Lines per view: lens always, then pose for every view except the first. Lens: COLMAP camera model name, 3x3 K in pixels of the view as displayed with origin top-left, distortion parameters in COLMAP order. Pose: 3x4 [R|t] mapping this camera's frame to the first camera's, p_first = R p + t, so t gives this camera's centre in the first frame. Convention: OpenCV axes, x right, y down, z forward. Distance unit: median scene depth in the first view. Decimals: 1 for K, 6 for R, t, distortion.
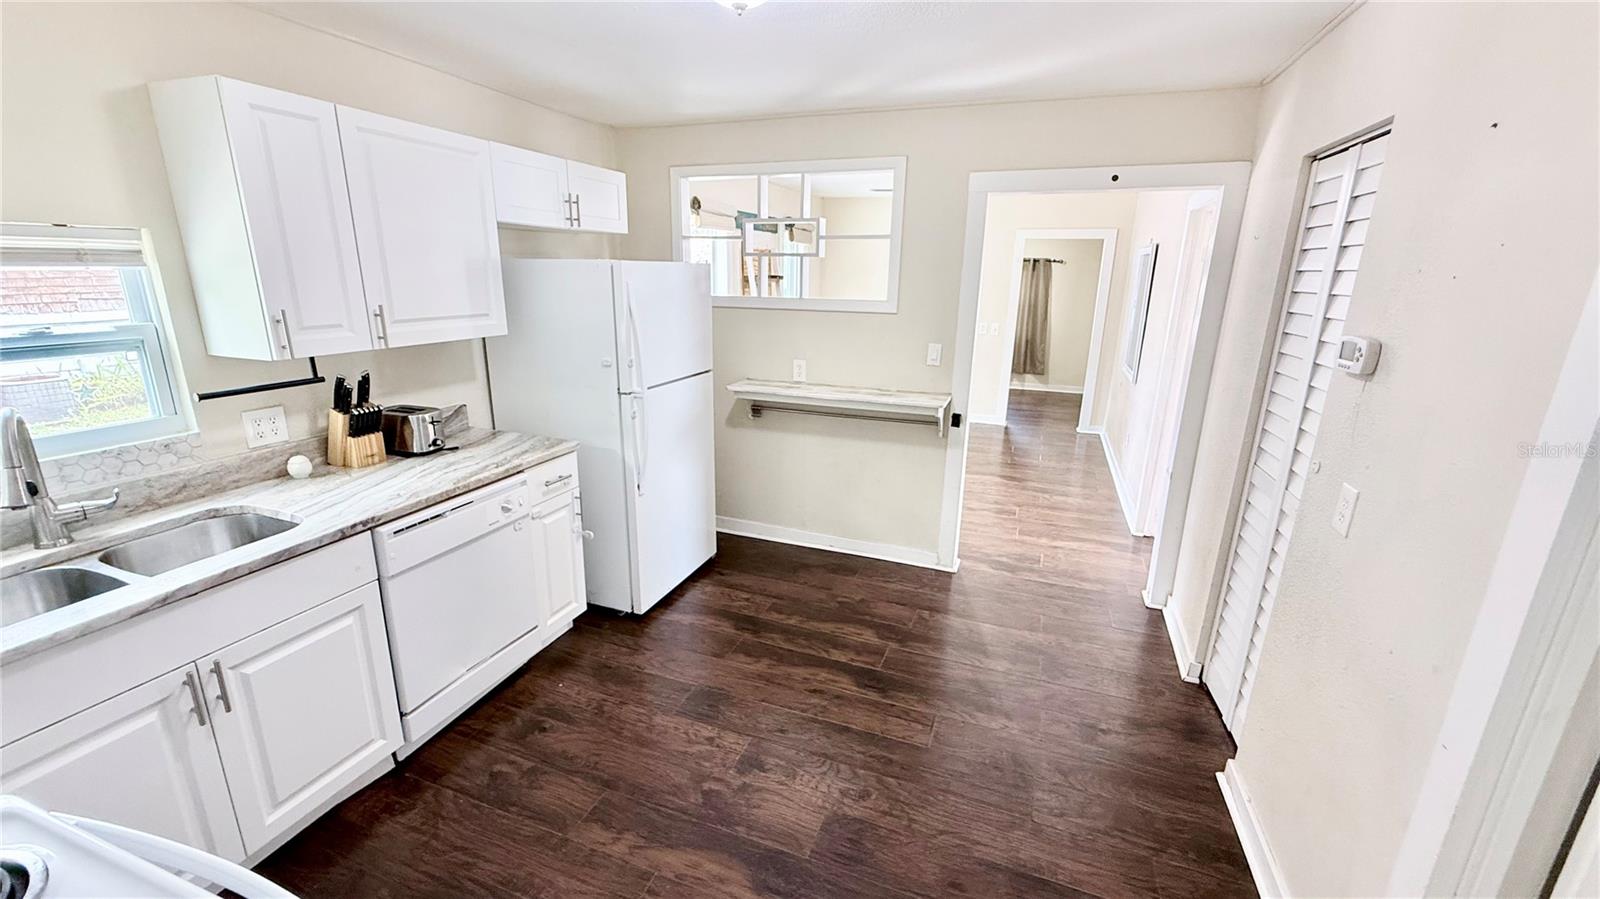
lens RADIAL K [[634.5, 0, 793.7], [0, 634.5, 444.3], [0, 0, 1]] dist [-0.002063, 0.000990]
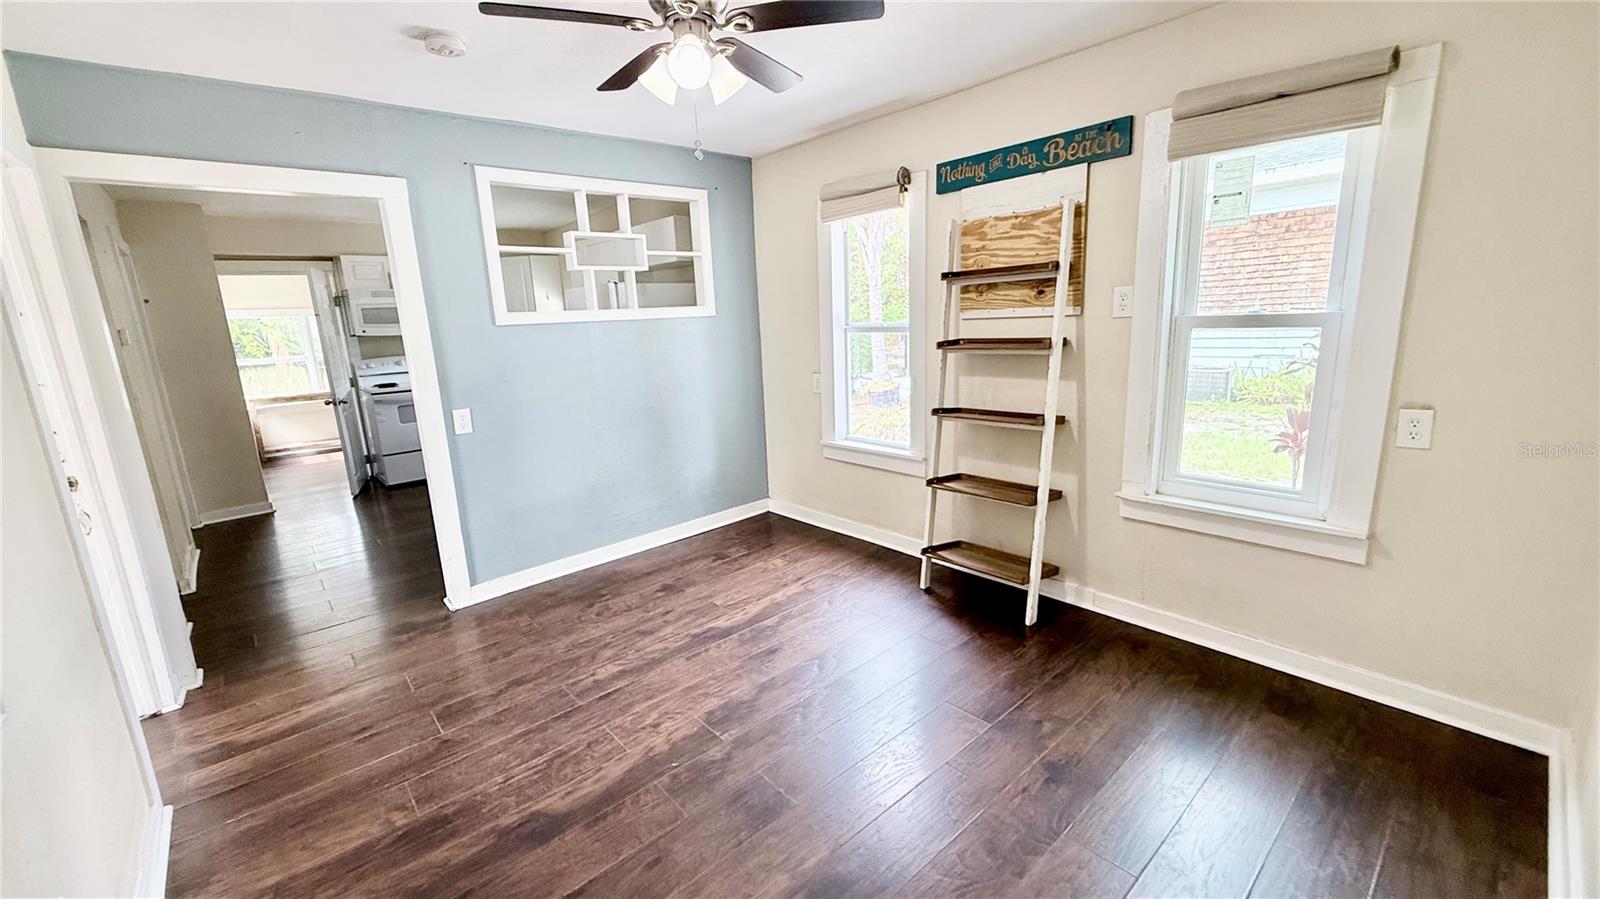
lens RADIAL K [[634.5, 0, 800.8], [0, 634.5, 446.4], [0, 0, 1]] dist [-0.002063, 0.000990]
pose [[-0.458446, 0.188752, -0.868447, 1.394836], [-0.199123, 0.930527, 0.307360, -0.724125], [0.866128, 0.313835, -0.389011, 3.102665]]
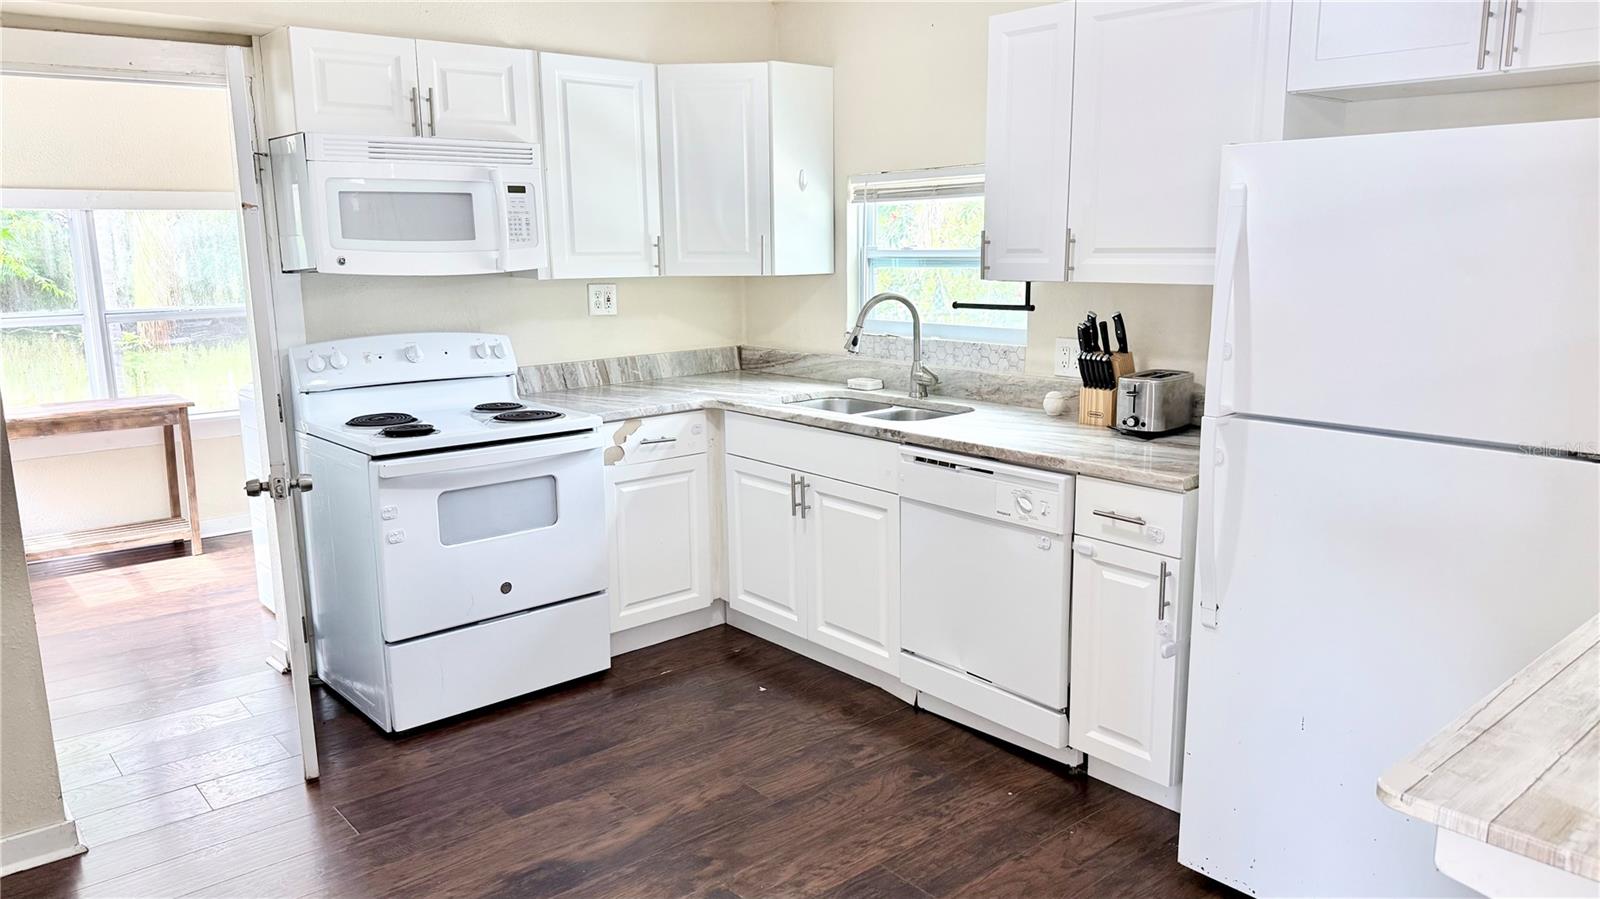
lens RADIAL K [[1117.3, 0, 801.1], [0, 1117.3, 448.5], [0, 0, 1]] dist [0.055181, -0.070559]
pose [[-0.476619, 0.154856, -0.865363, 0.872978], [-0.227145, 0.929245, 0.291393, -0.312626], [0.849258, 0.335446, -0.407721, 1.451071]]
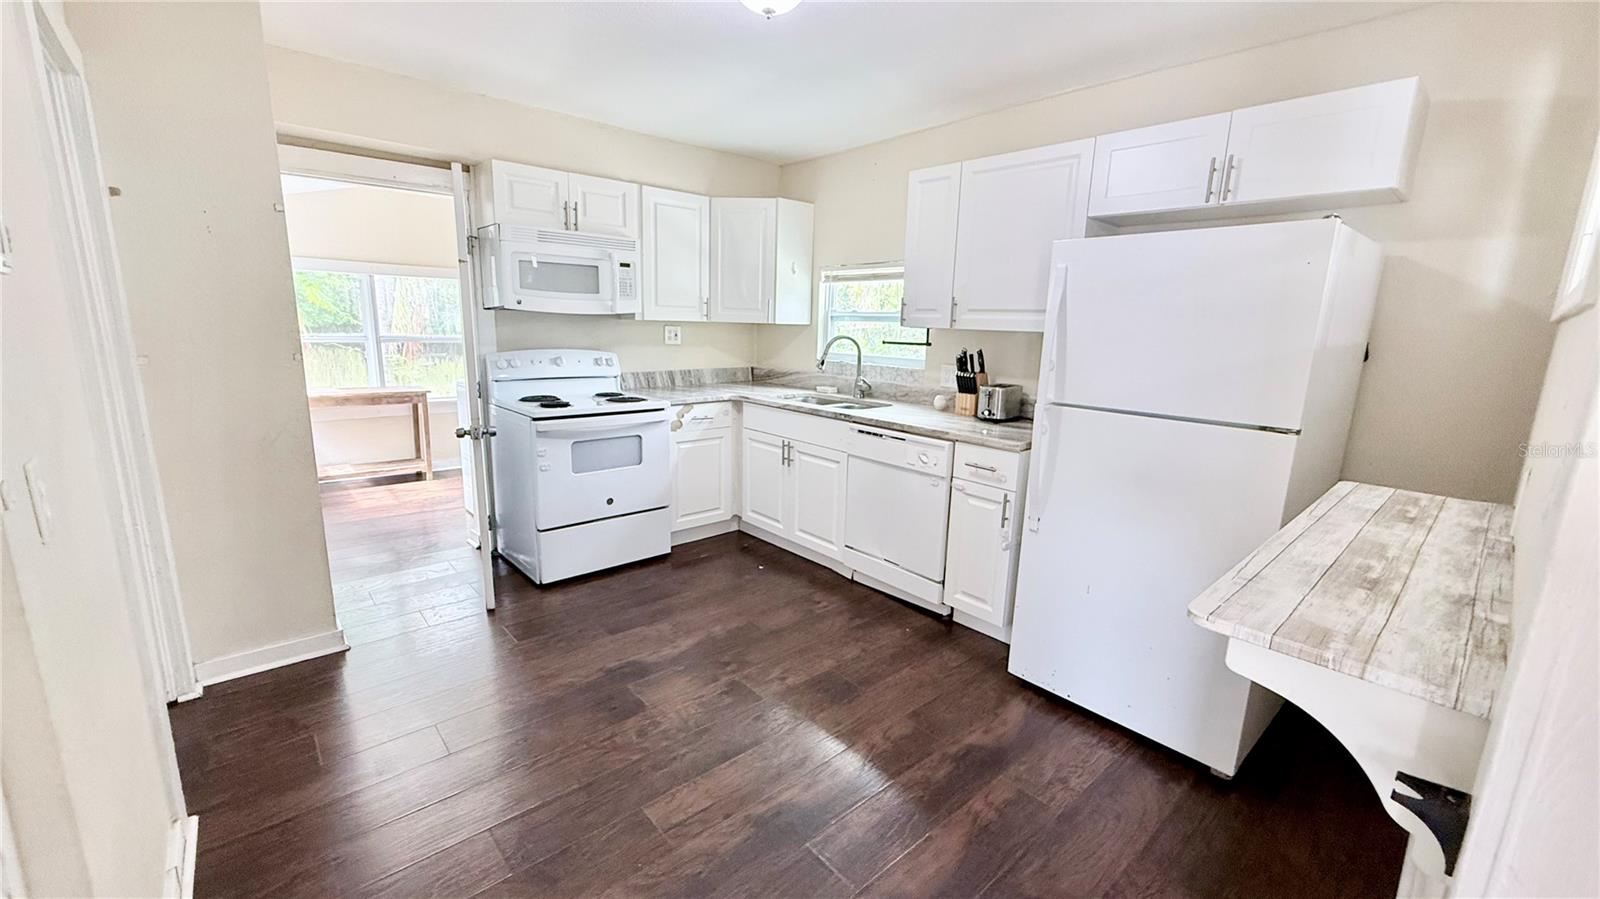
lens RADIAL K [[634.5, 0, 795.7], [0, 634.5, 442.9], [0, 0, 1]] dist [-0.002063, 0.000990]
pose [[-0.460803, 0.141640, -0.876127, 0.820024], [-0.265900, 0.919802, 0.288552, -0.243411], [0.846734, 0.365928, -0.386185, 1.414633]]
